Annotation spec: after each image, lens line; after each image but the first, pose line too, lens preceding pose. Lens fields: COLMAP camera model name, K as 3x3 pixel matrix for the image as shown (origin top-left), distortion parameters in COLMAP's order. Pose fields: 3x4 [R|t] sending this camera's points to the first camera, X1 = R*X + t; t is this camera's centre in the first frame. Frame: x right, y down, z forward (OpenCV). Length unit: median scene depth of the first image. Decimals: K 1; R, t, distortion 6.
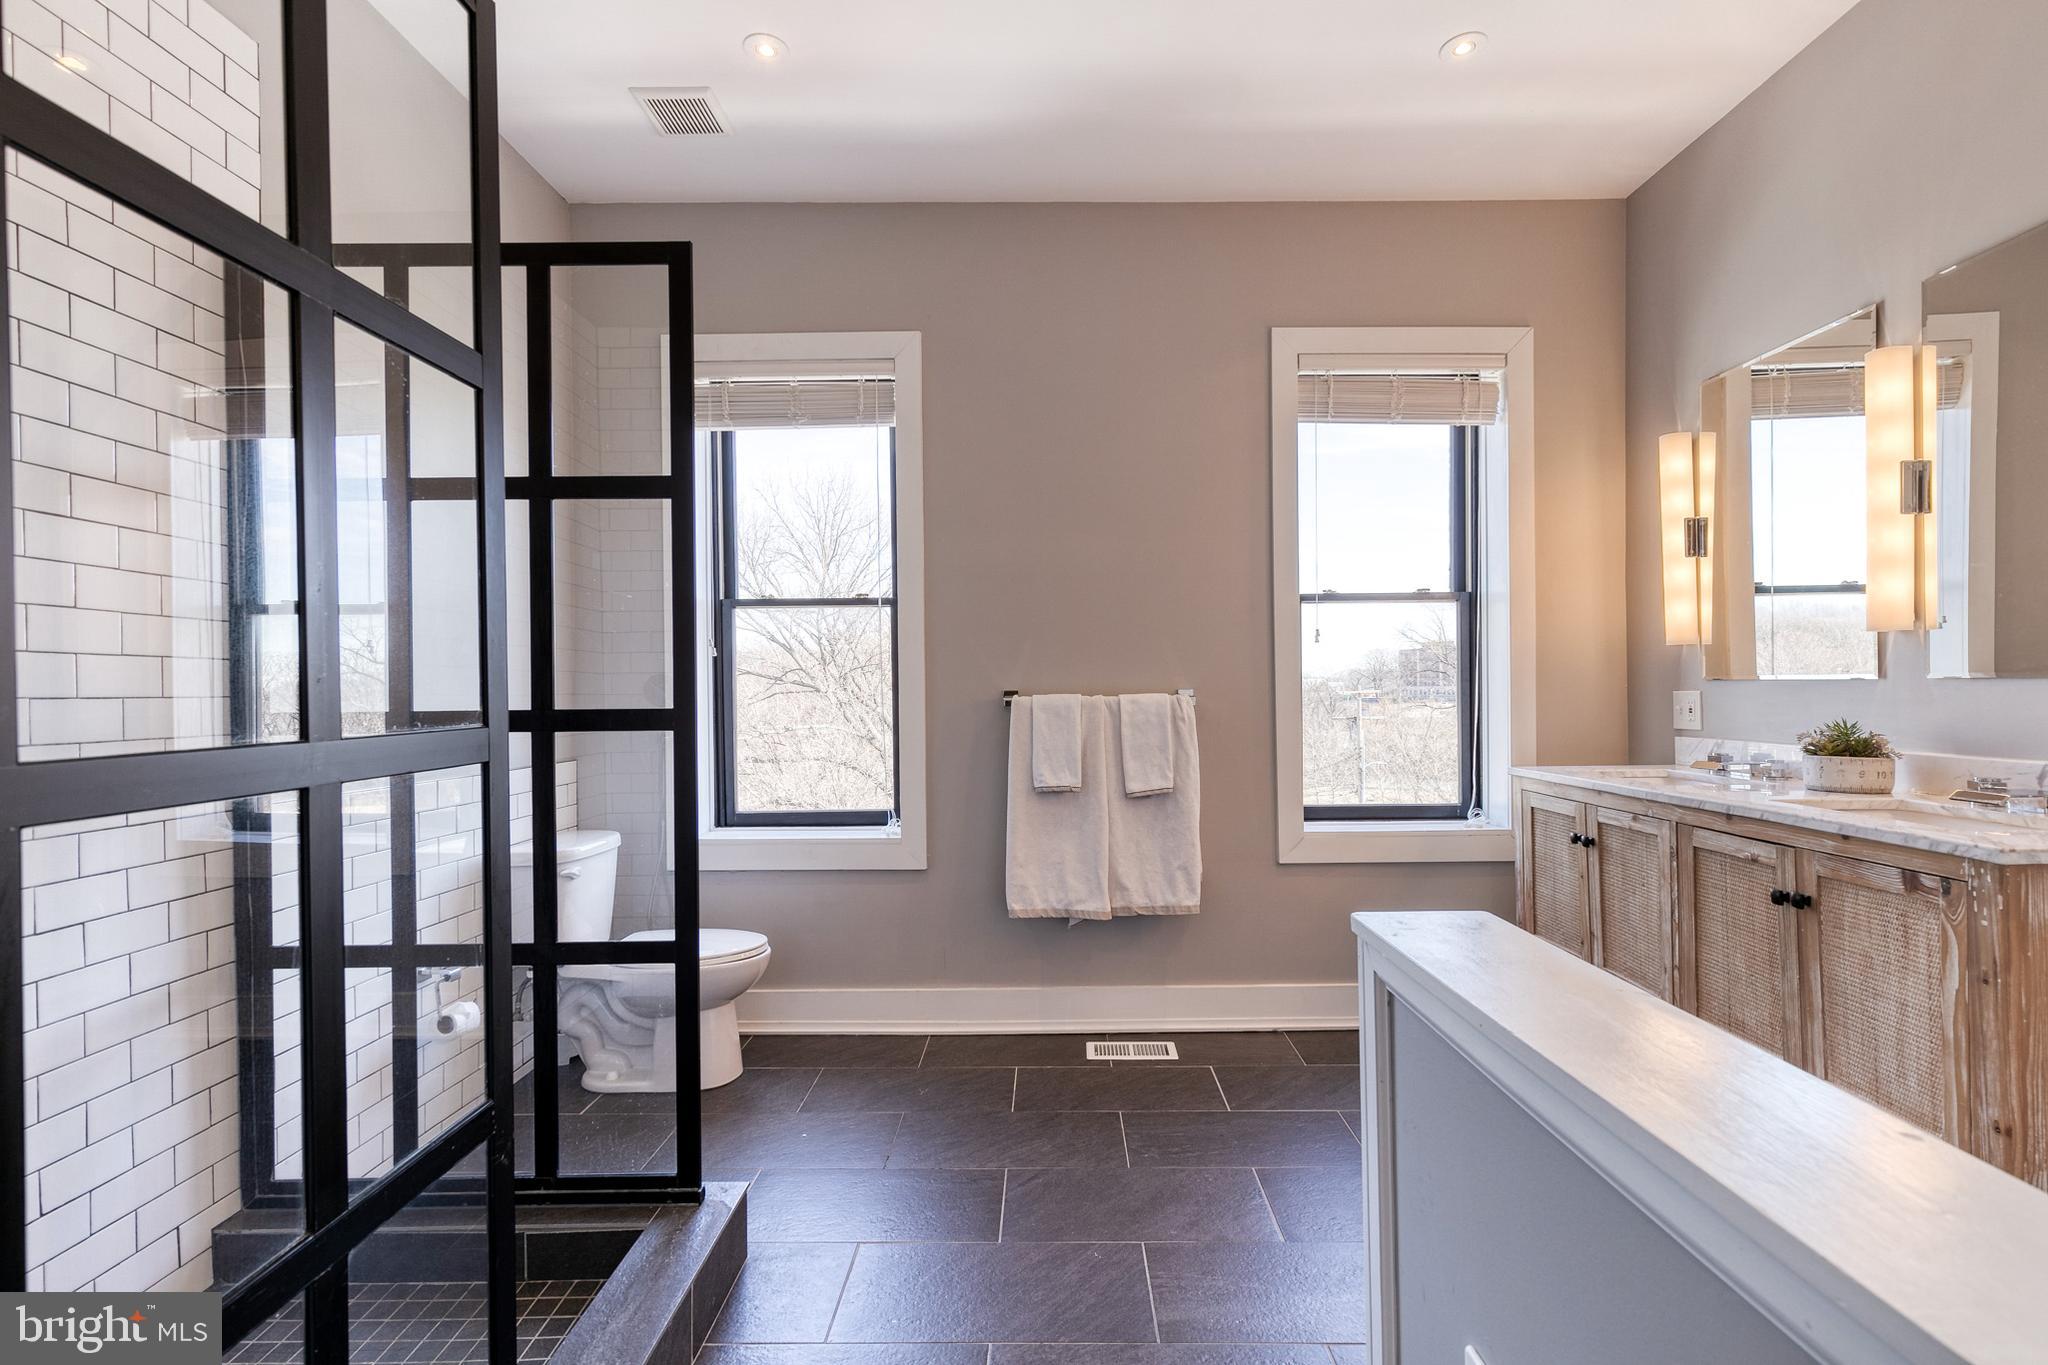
lens RADIAL K [[945.3, 0, 1024.0], [0, 945.3, 682.5], [0, 0, 1]] dist [0.013141, -0.001087]
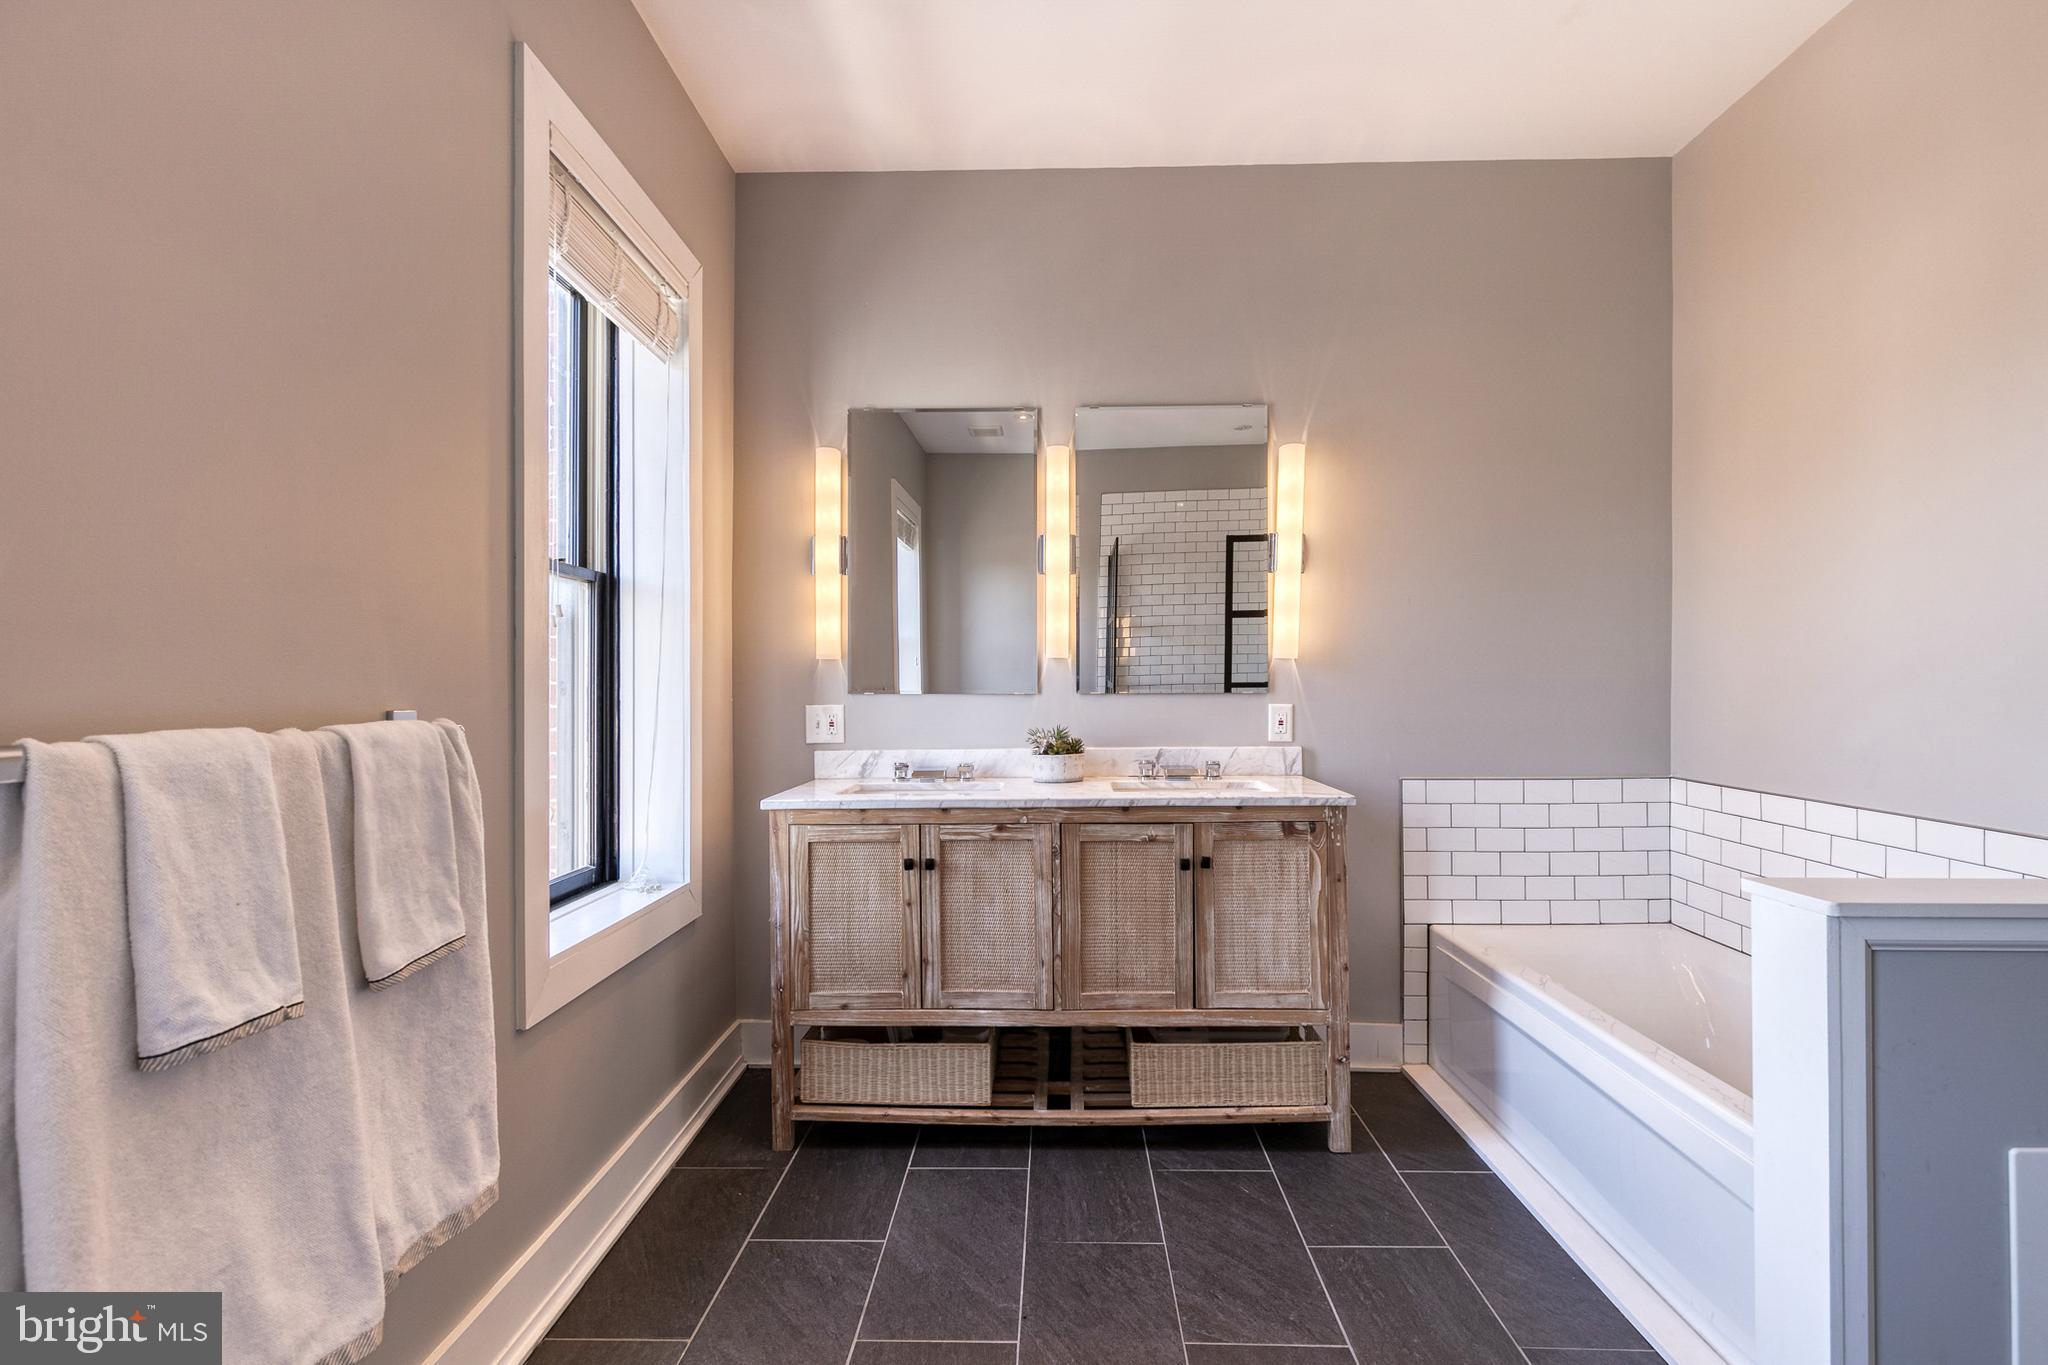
lens RADIAL K [[945.3, 0, 1024.0], [0, 945.3, 682.5], [0, 0, 1]] dist [0.013141, -0.001087]
pose [[-0.014753, 0.017766, 0.999733, -0.407620], [-0.000441, 0.999842, -0.017774, 0.003575], [-0.999891, -0.000703, -0.014743, 1.054704]]
